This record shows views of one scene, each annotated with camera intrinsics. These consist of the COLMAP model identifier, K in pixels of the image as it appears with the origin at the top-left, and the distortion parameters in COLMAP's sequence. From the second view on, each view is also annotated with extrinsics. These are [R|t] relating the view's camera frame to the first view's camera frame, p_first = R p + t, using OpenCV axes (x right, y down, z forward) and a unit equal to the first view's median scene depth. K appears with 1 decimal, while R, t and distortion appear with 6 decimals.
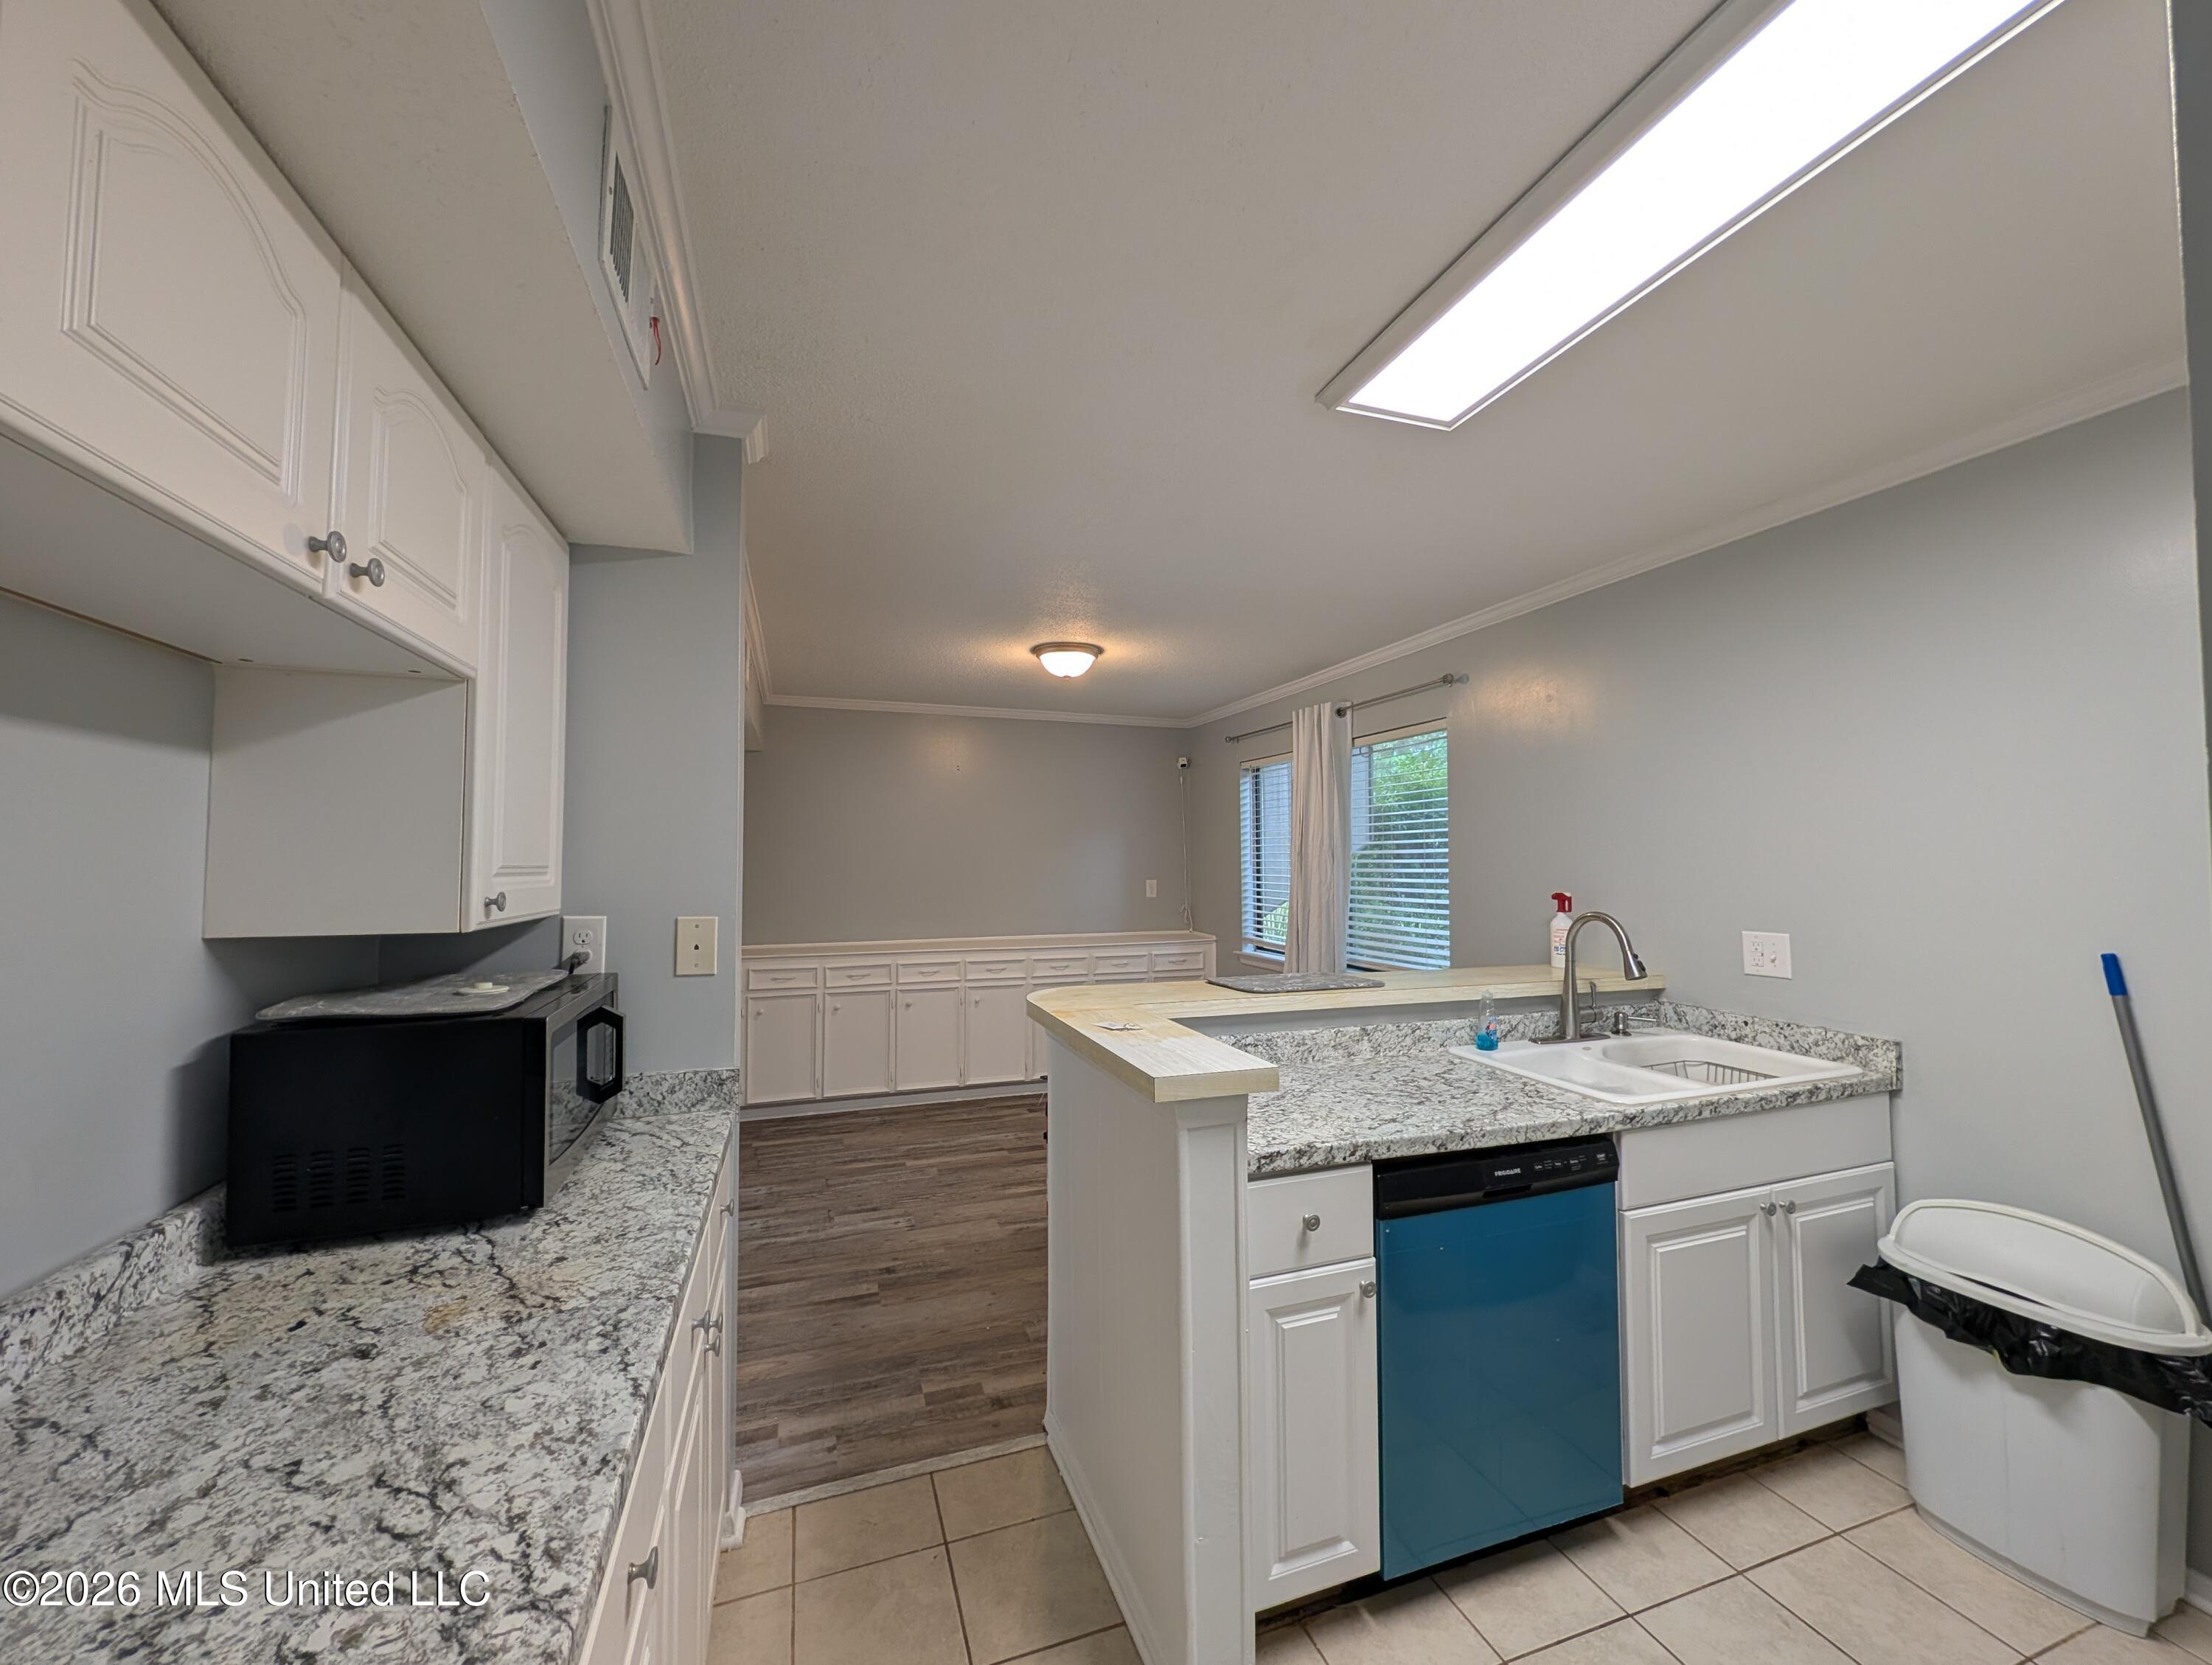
lens RADIAL K [[852.5, 0, 1099.6], [0, 852.5, 840.5], [0, 0, 1]] dist [0.000054, 0.000015]
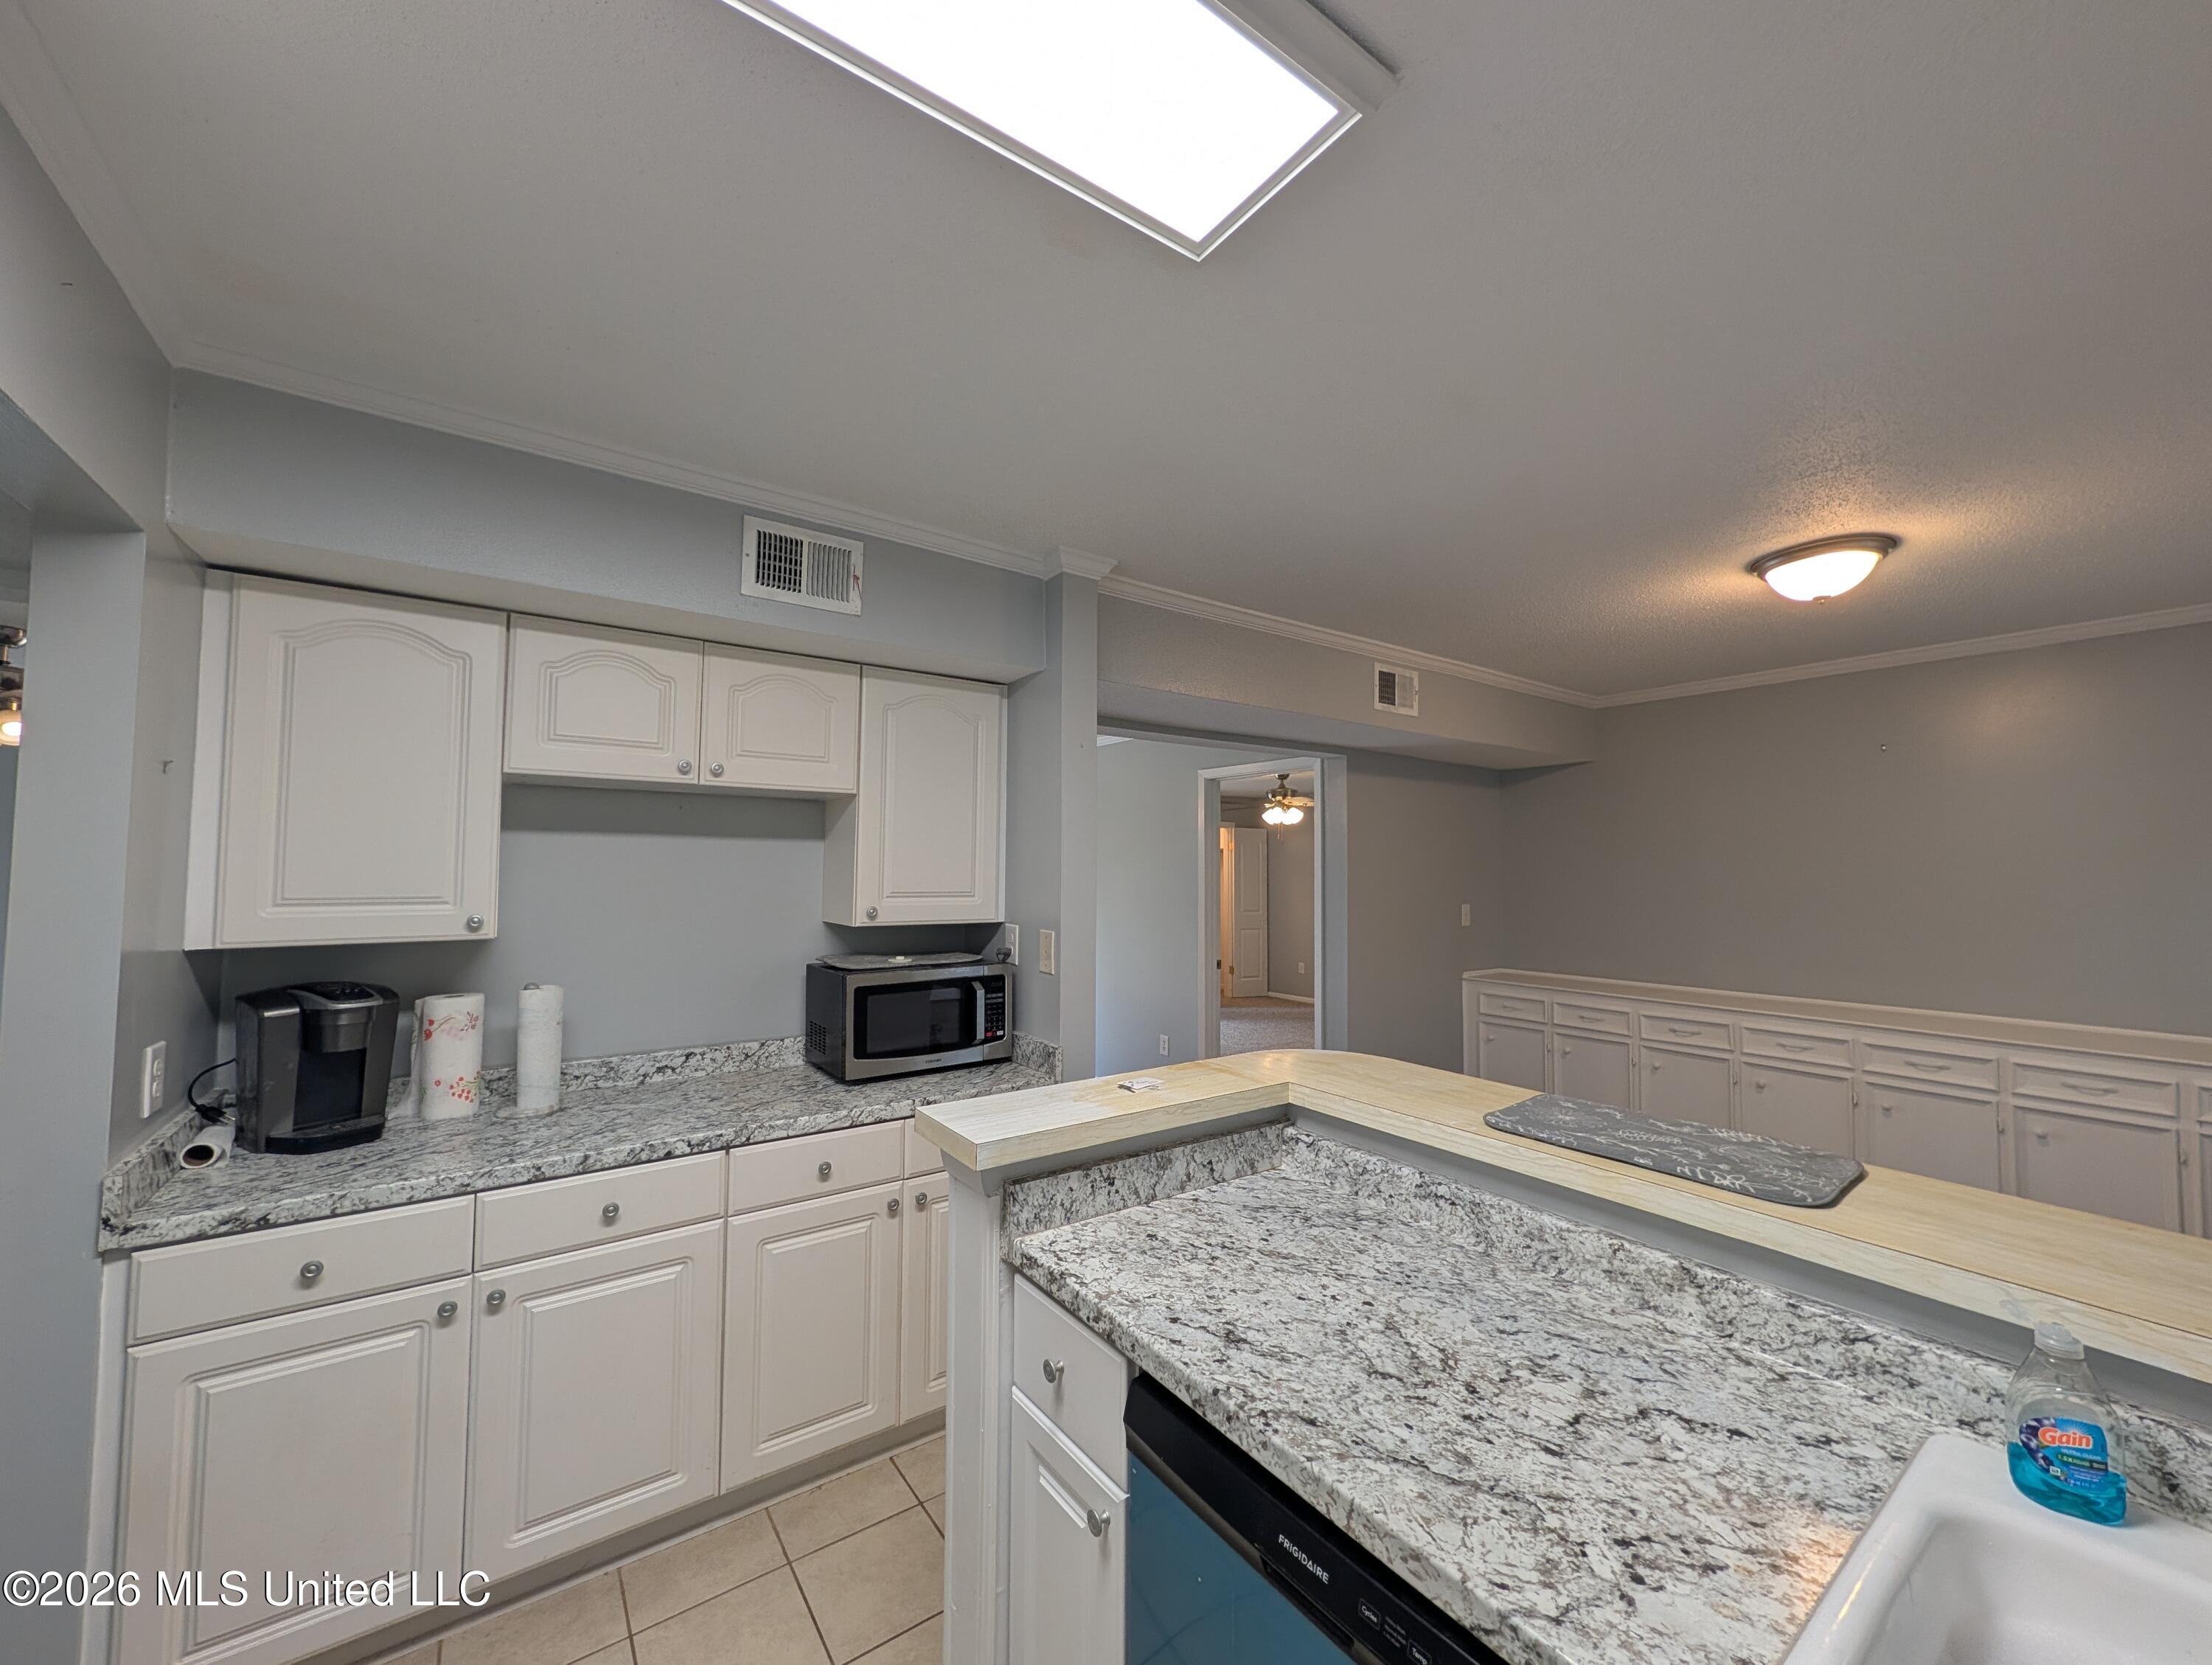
lens RADIAL K [[852.4, 0, 1101.7], [0, 852.4, 832.6], [0, 0, 1]] dist [0.000608, 0.000257]
pose [[0.276280, -0.039983, -0.960245, 0.462136], [0.017893, 0.999175, -0.036456, -0.008841], [0.960911, -0.007110, 0.276767, 0.369263]]
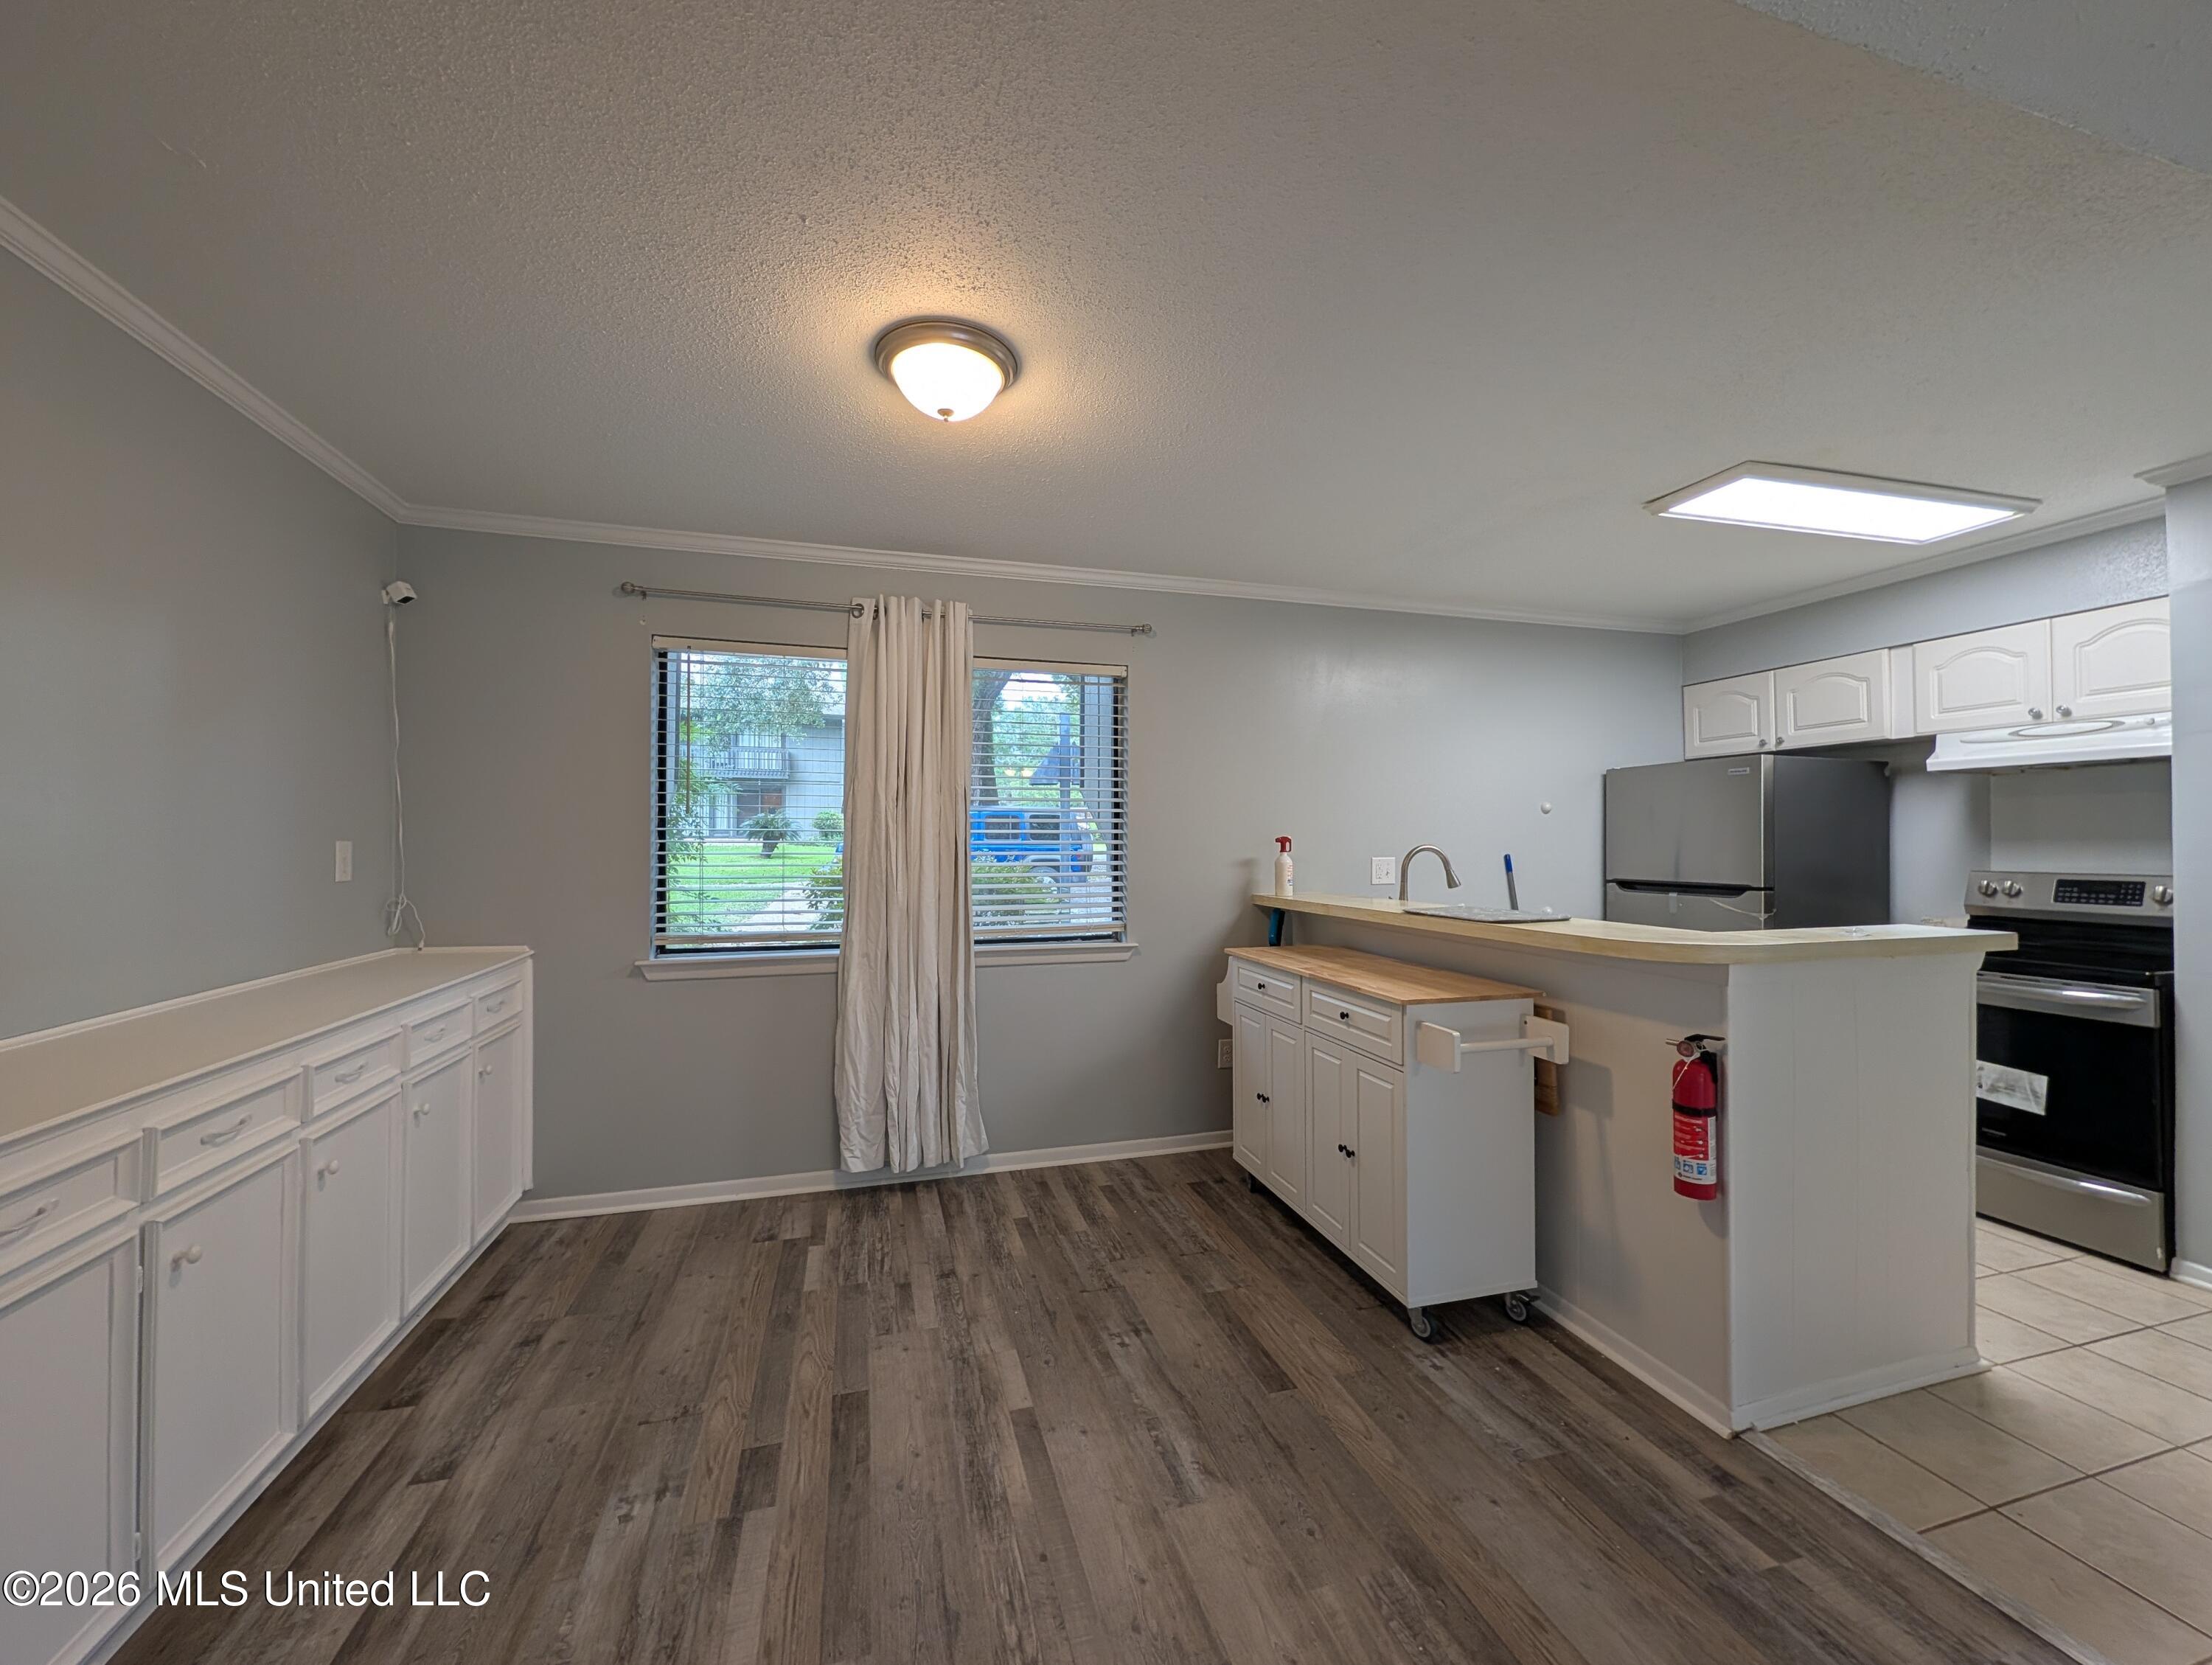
lens RADIAL K [[852.4, 0, 1101.7], [0, 852.4, 832.6], [0, 0, 1]] dist [0.000608, 0.000257]
pose [[0.051674, 0.008798, 0.998625, -0.597850], [-0.025425, 0.999649, -0.007492, 0.058809], [-0.998340, -0.025003, 0.051879, 0.992028]]
